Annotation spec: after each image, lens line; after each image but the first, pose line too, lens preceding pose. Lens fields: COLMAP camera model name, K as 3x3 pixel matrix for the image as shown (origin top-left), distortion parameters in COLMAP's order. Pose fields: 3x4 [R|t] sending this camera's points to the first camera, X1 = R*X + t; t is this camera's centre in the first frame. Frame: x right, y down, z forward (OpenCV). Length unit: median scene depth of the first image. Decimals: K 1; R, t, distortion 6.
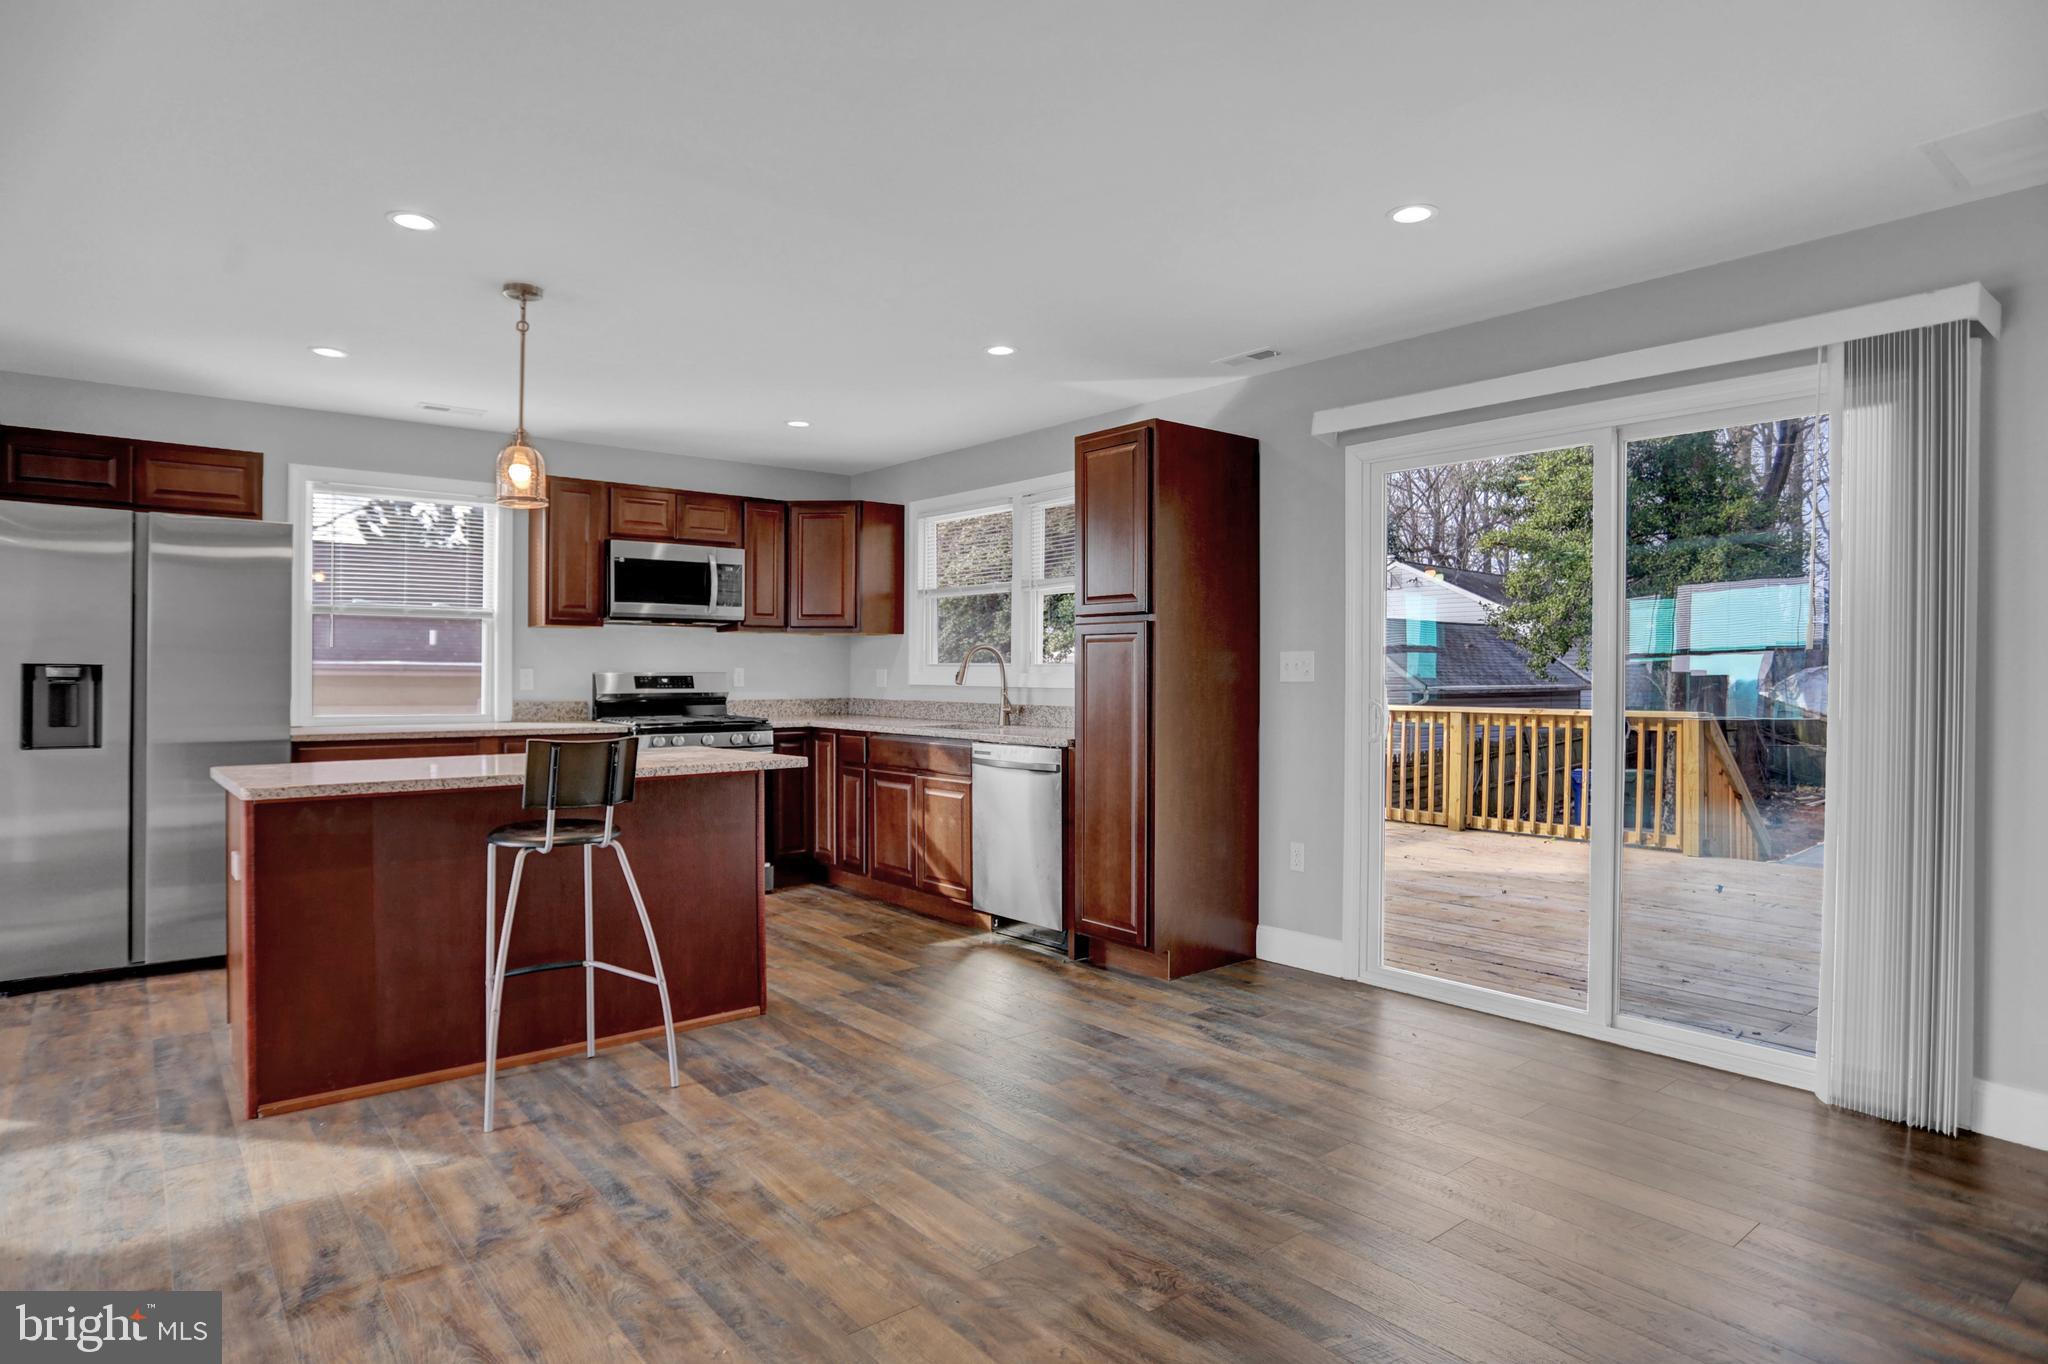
lens RADIAL K [[1136.0, 0, 1021.1], [0, 1136.0, 673.8], [0, 0, 1]] dist [-0.033566, 0.001961]
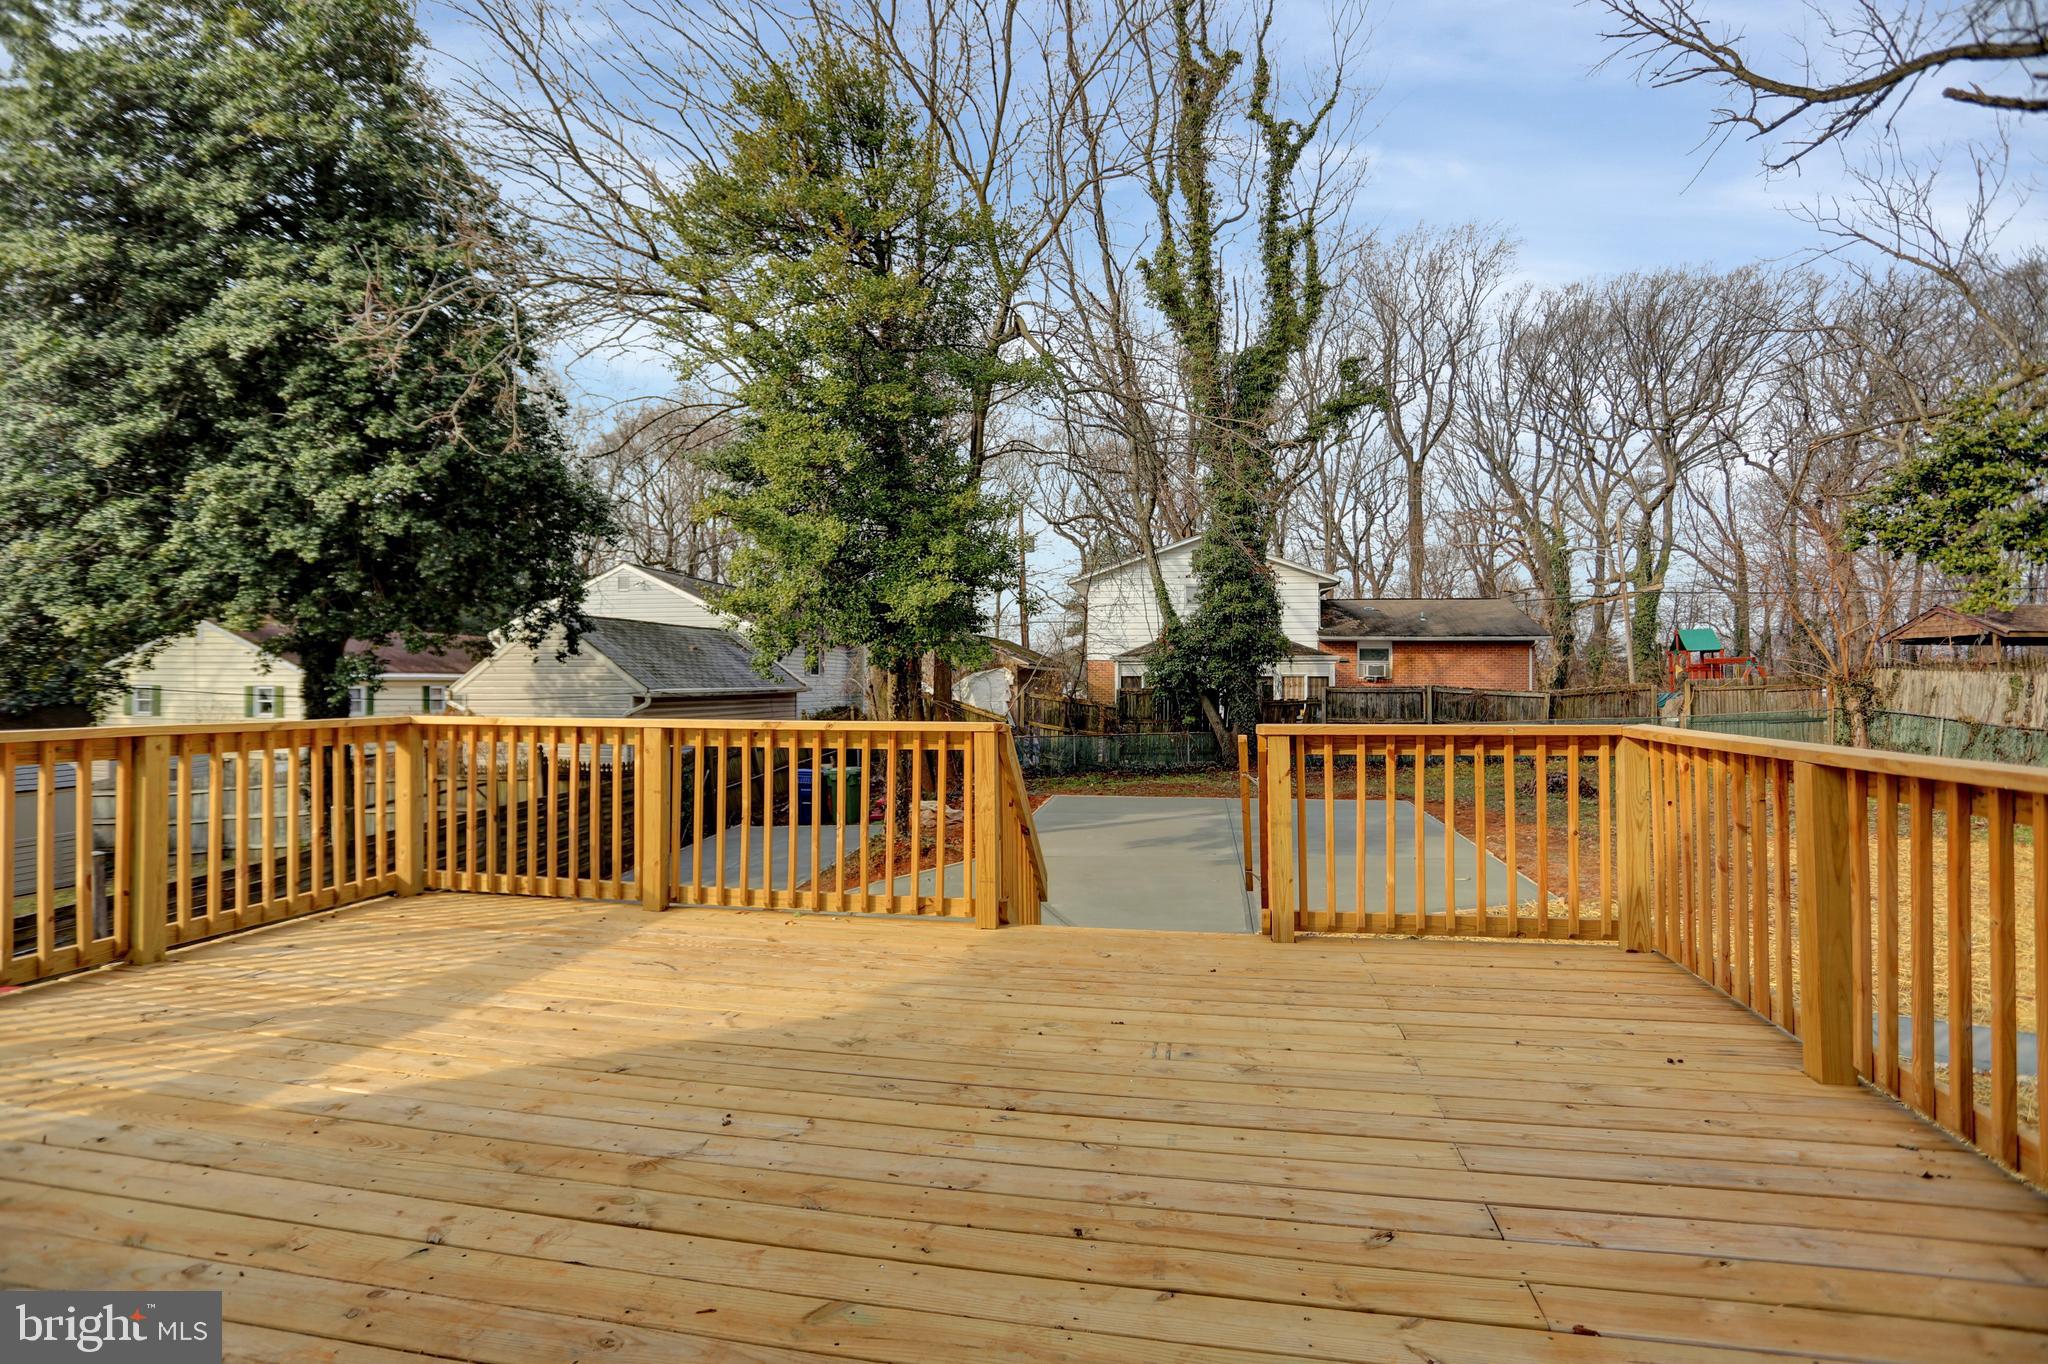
lens RADIAL K [[996.0, 0, 1021.7], [0, 996.0, 678.1], [0, 0, 1]] dist [-0.069685, 0.028986]
pose [[0.769953, 0.001547, 0.638099, 0.287838], [-0.001098, 0.999999, -0.001099, 0.009381], [-0.638100, 0.000145, 0.769953, 0.664516]]
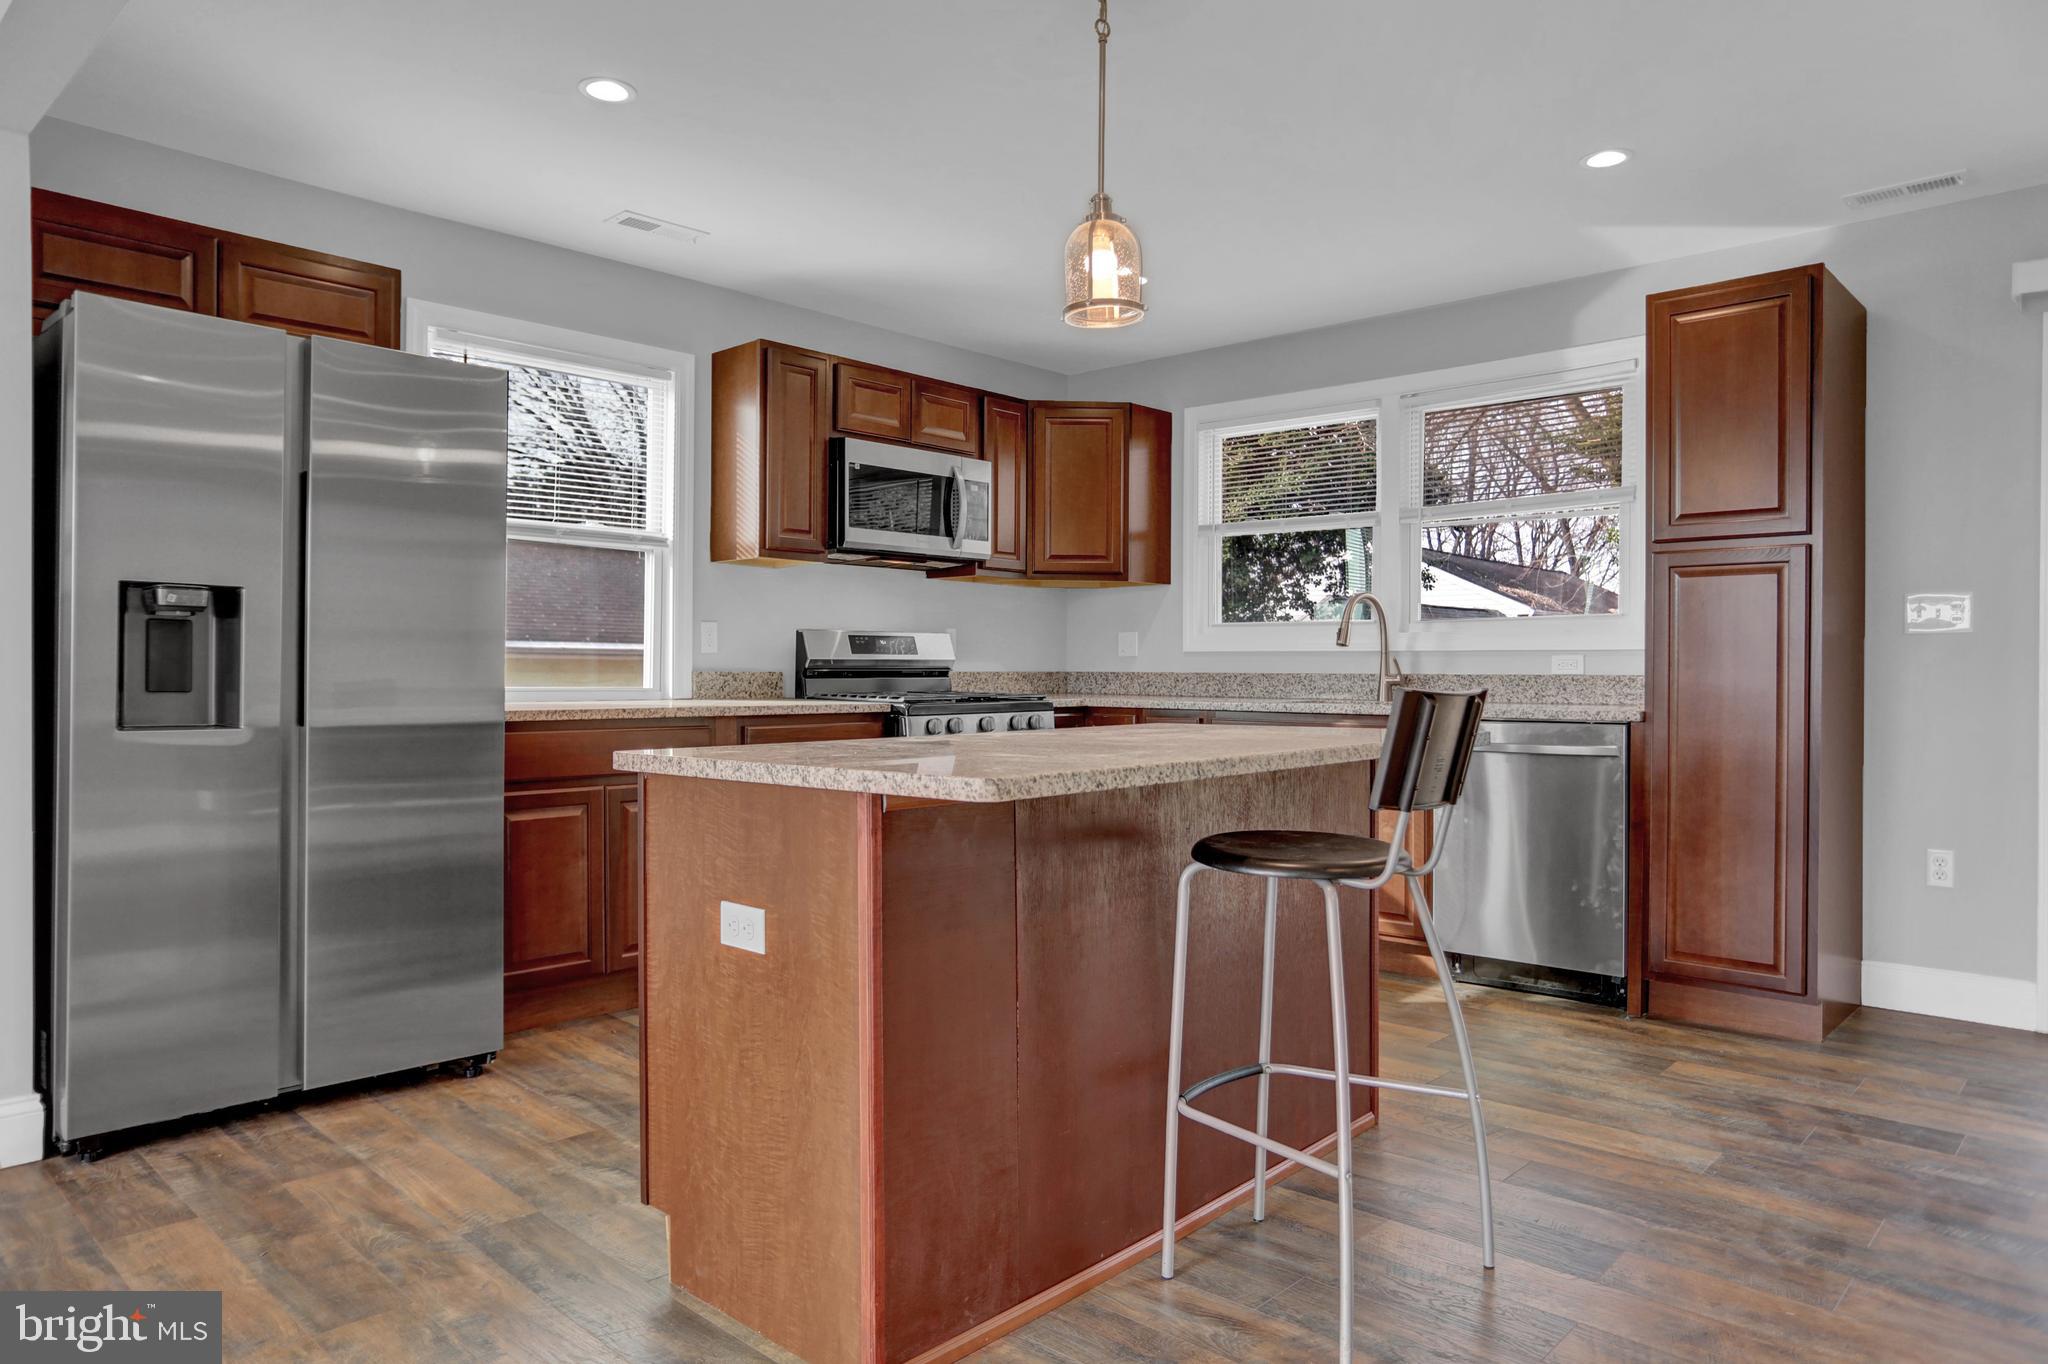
lens RADIAL K [[1294.2, 0, 1024.0], [0, 1294.2, 682.0], [0, 0, 1]] dist [-0.064680, 0.056120]
pose [[0.990914, 0.000366, 0.134498, -0.358943], [-0.001493, 0.999965, 0.008274, 0.025505], [-0.134490, -0.008400, 0.990879, 0.195720]]
